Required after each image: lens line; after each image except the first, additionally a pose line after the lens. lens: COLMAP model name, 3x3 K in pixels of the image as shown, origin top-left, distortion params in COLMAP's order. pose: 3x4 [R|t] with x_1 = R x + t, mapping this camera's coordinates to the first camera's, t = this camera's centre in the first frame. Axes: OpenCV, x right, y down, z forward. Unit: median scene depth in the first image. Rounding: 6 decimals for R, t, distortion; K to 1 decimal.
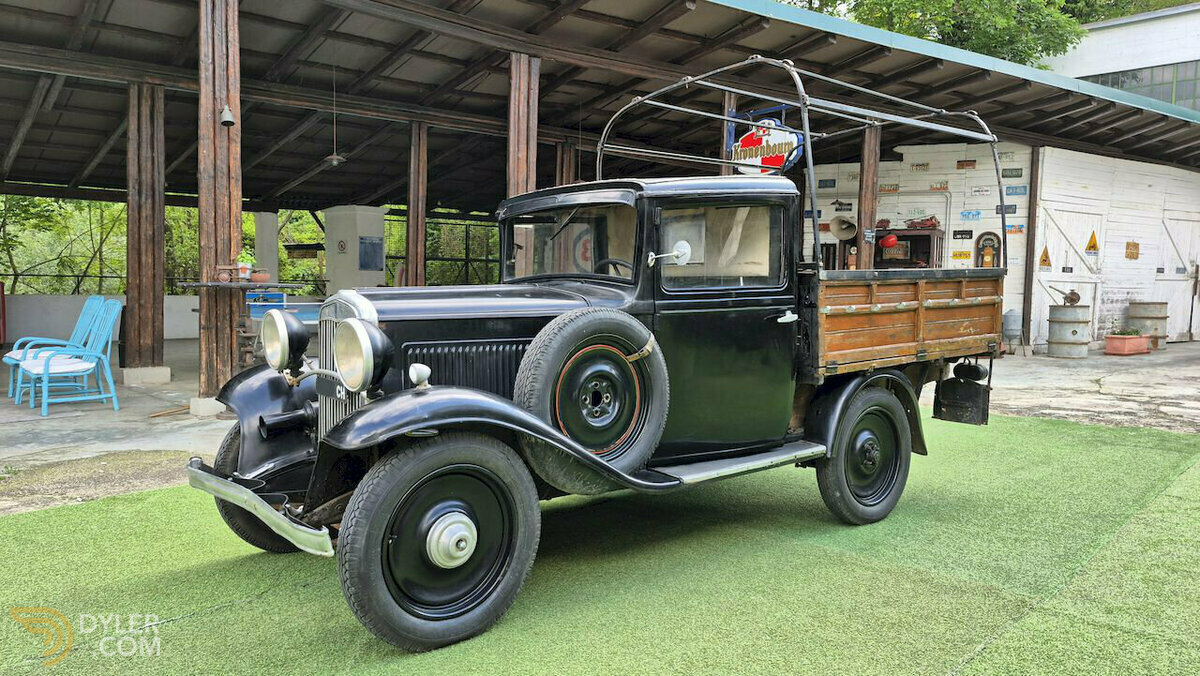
lens RADIAL K [[837.7, 0, 598.2], [0, 837.7, 342.0], [0, 0, 1]] dist [0.077983, -0.079597]
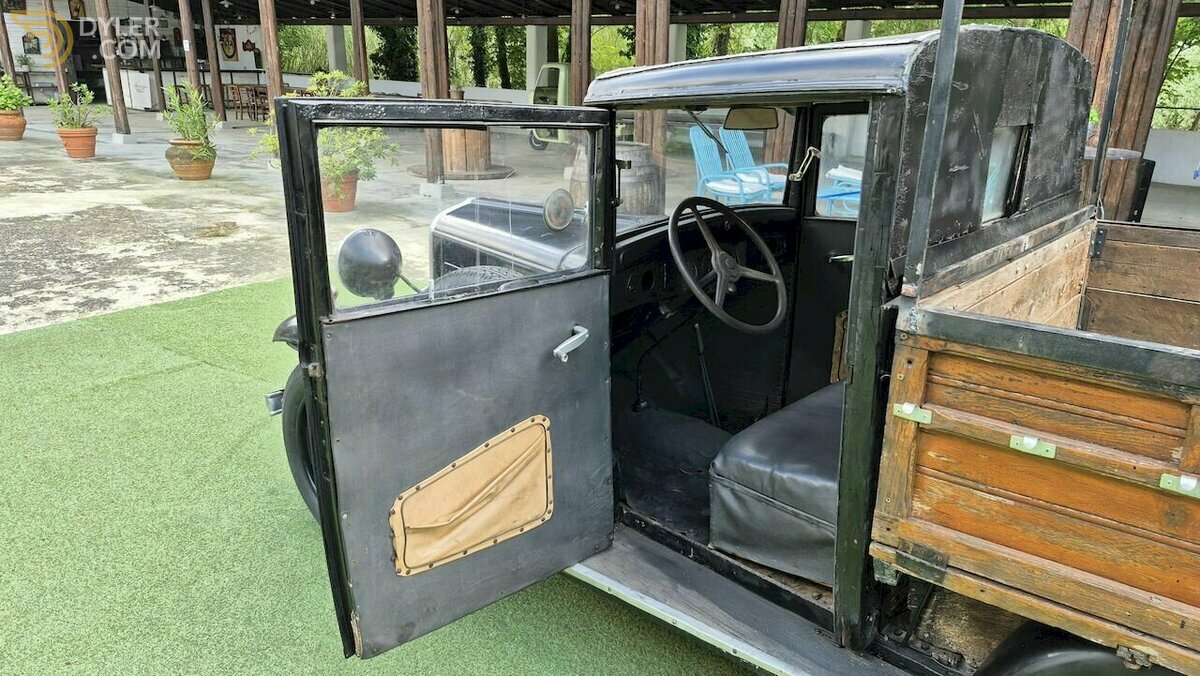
lens RADIAL K [[837.7, 0, 603.6], [0, 837.7, 338.9], [0, 0, 1]] dist [0.077983, -0.079597]
pose [[0.194015, 0.293298, -0.936127, 0.528244], [-0.088588, 0.955599, 0.281039, -0.146634], [0.976990, 0.028404, 0.211383, 0.709602]]
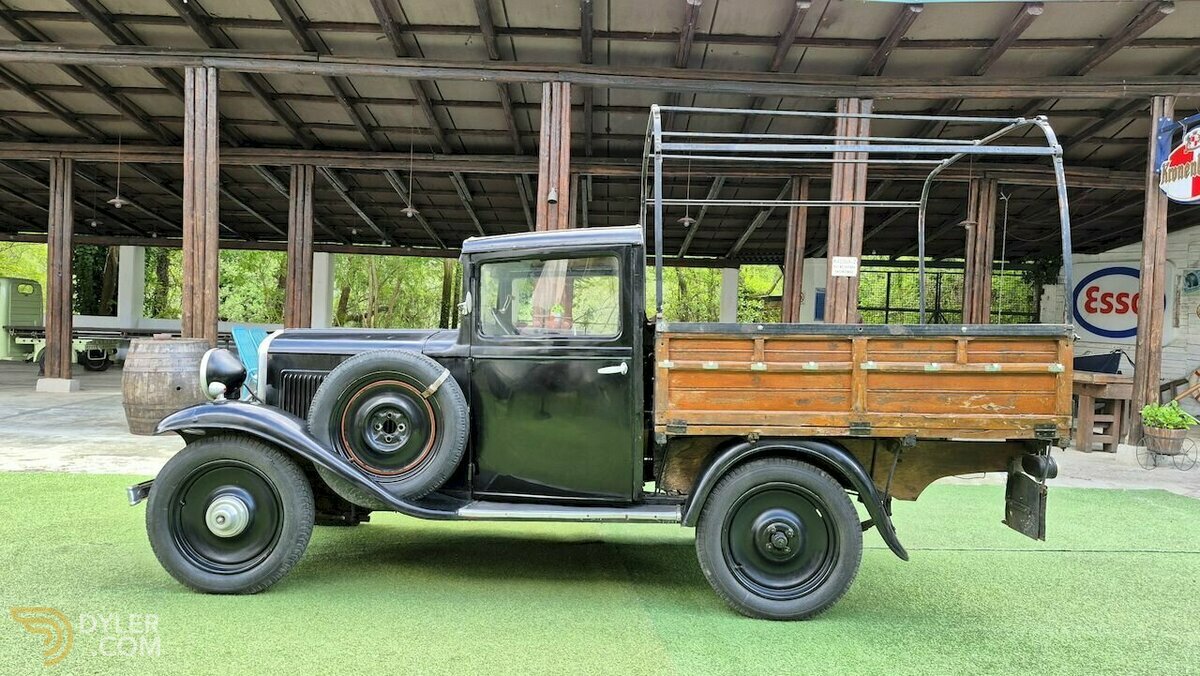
lens RADIAL K [[837.7, 0, 590.6], [0, 837.7, 336.1], [0, 0, 1]] dist [0.077983, -0.079597]
pose [[0.753740, 0.025117, -0.656692, 0.736848], [-0.069768, 0.996680, -0.041958, -0.021788], [0.653459, 0.077442, 0.752990, 0.219515]]
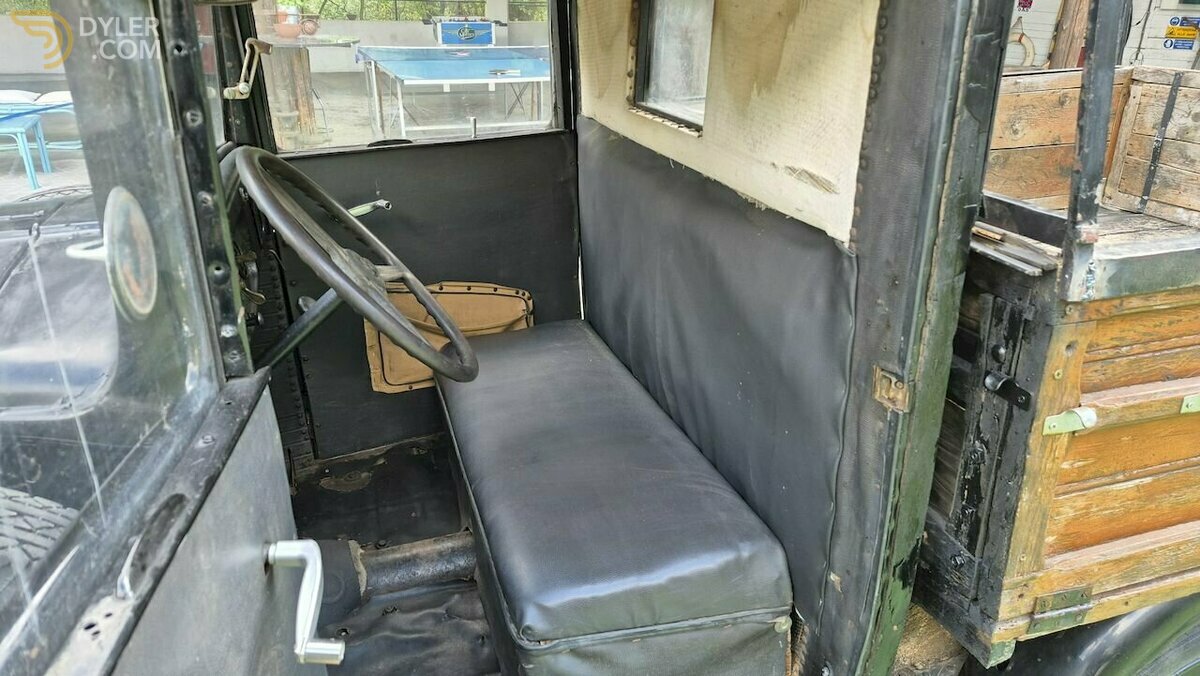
lens RADIAL K [[837.7, 0, 605.8], [0, 837.7, 340.8], [0, 0, 1]] dist [0.077983, -0.079597]
pose [[0.930718, 0.143557, -0.336386, 0.203243], [-0.028318, 0.945270, 0.325057, -0.119418], [0.364640, -0.293011, 0.883845, 0.676439]]
